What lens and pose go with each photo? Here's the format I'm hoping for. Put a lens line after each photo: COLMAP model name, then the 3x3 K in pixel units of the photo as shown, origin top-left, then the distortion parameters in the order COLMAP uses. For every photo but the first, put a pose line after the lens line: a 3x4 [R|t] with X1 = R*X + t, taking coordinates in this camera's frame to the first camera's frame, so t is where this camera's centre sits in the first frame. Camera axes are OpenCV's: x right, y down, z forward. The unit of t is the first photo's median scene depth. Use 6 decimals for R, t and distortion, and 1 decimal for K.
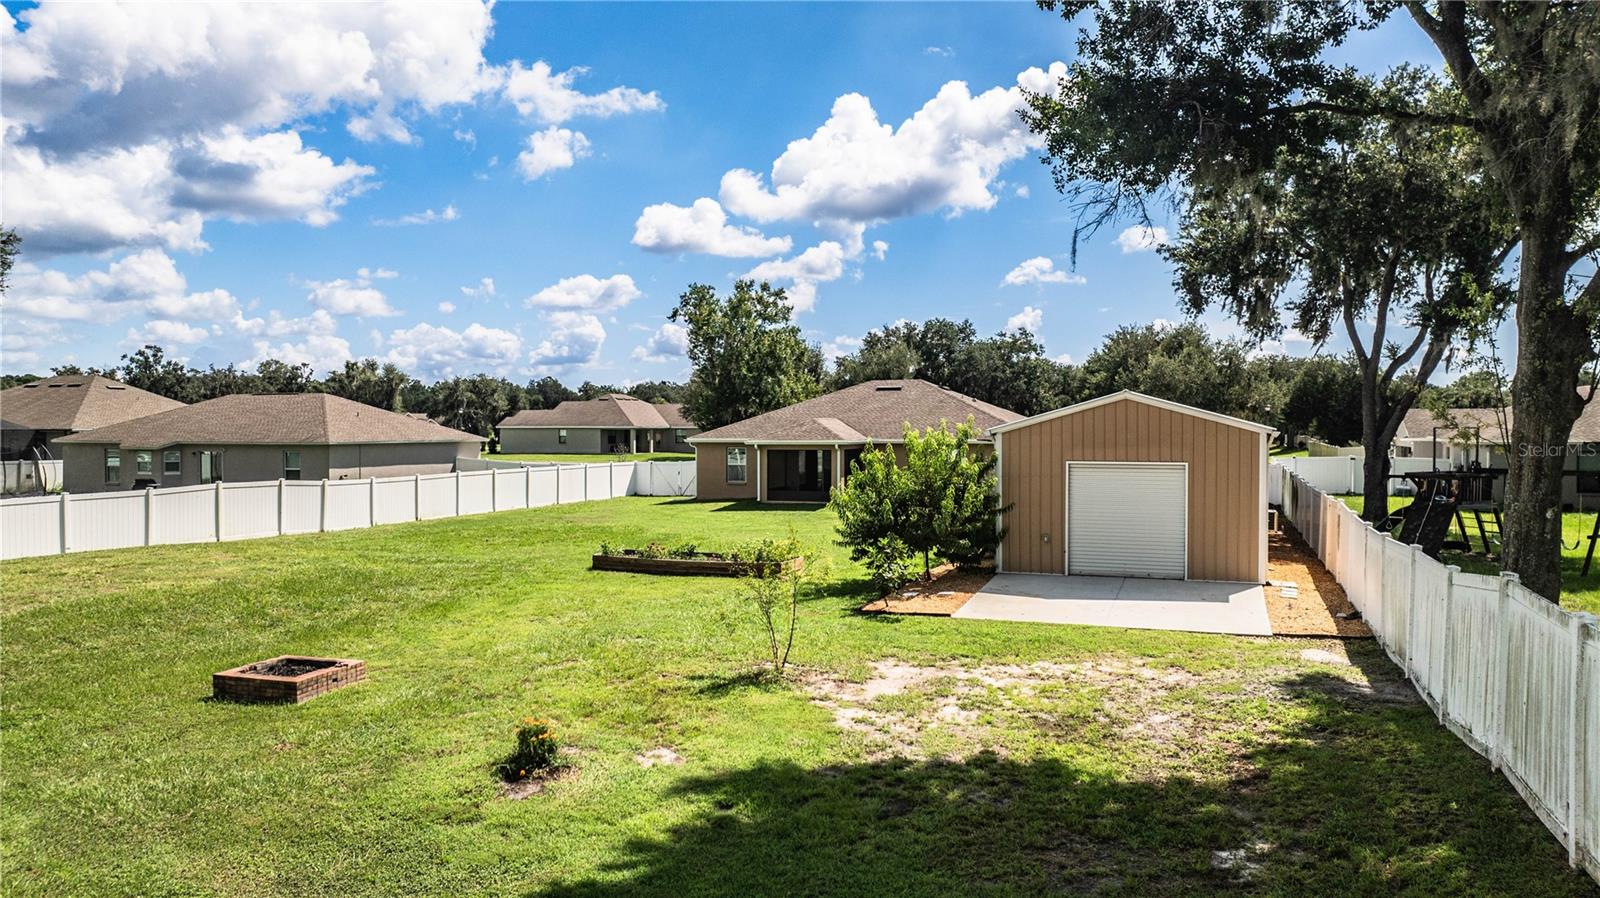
lens RADIAL K [[1099.5, 0, 820.1], [0, 1099.5, 447.7], [0, 0, 1]] dist [-0.003925, -0.000151]
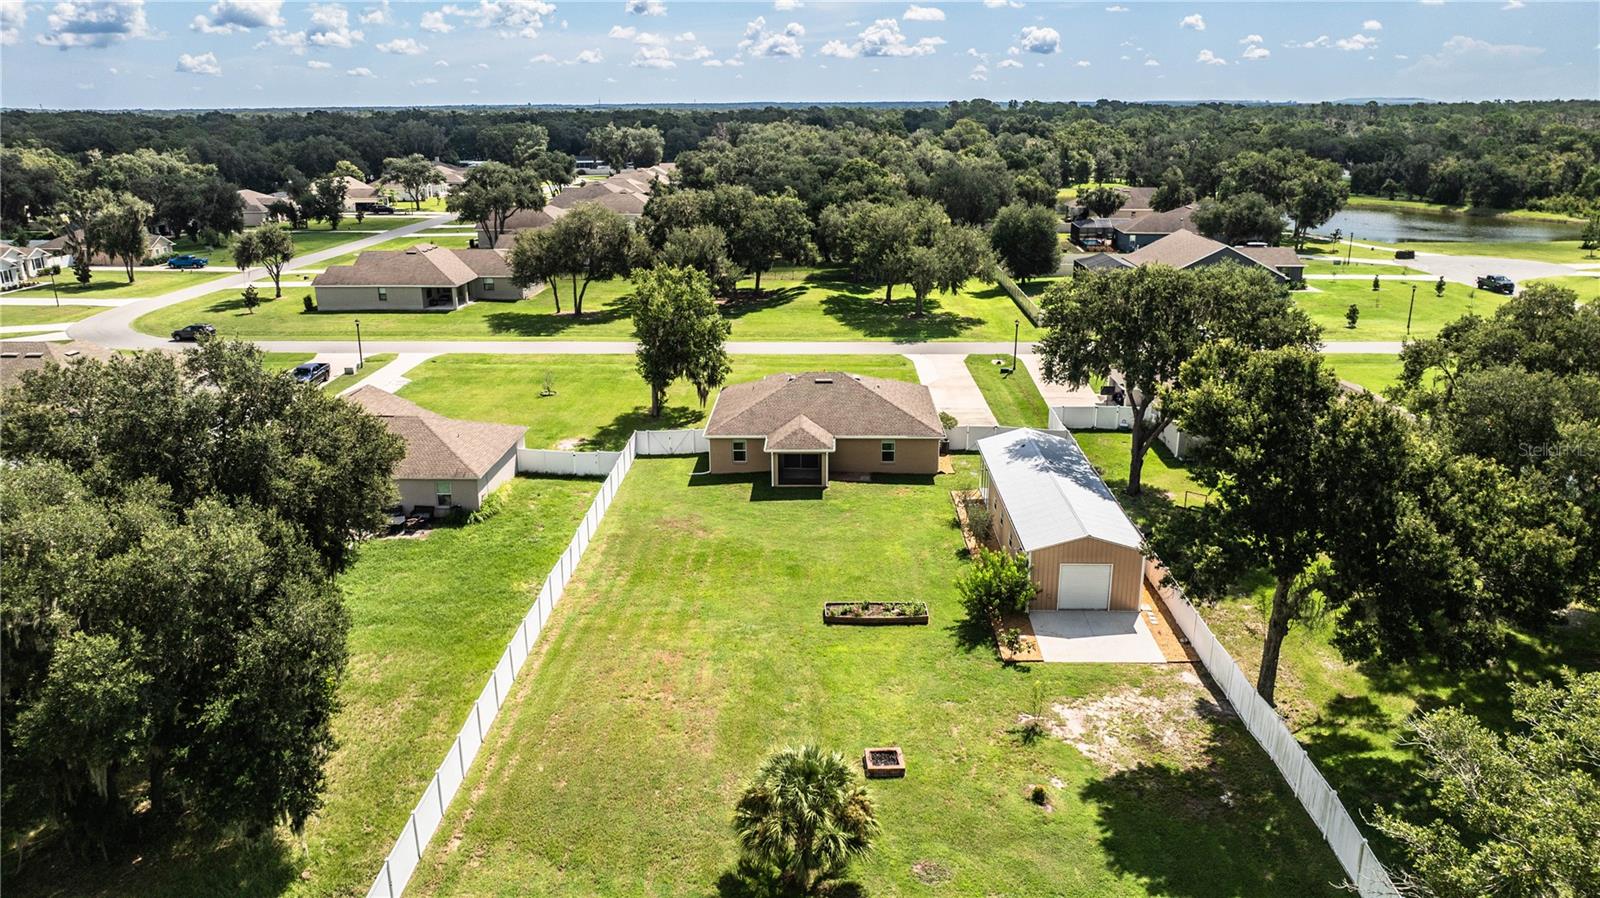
lens RADIAL K [[1099.5, 0, 820.1], [0, 1099.5, 447.7], [0, 0, 1]] dist [-0.003925, -0.000151]
pose [[0.942655, -0.088963, 0.321695, -1.935653], [-0.005720, 0.959376, 0.282074, -1.748153], [-0.333721, -0.267738, 0.903851, -1.607075]]
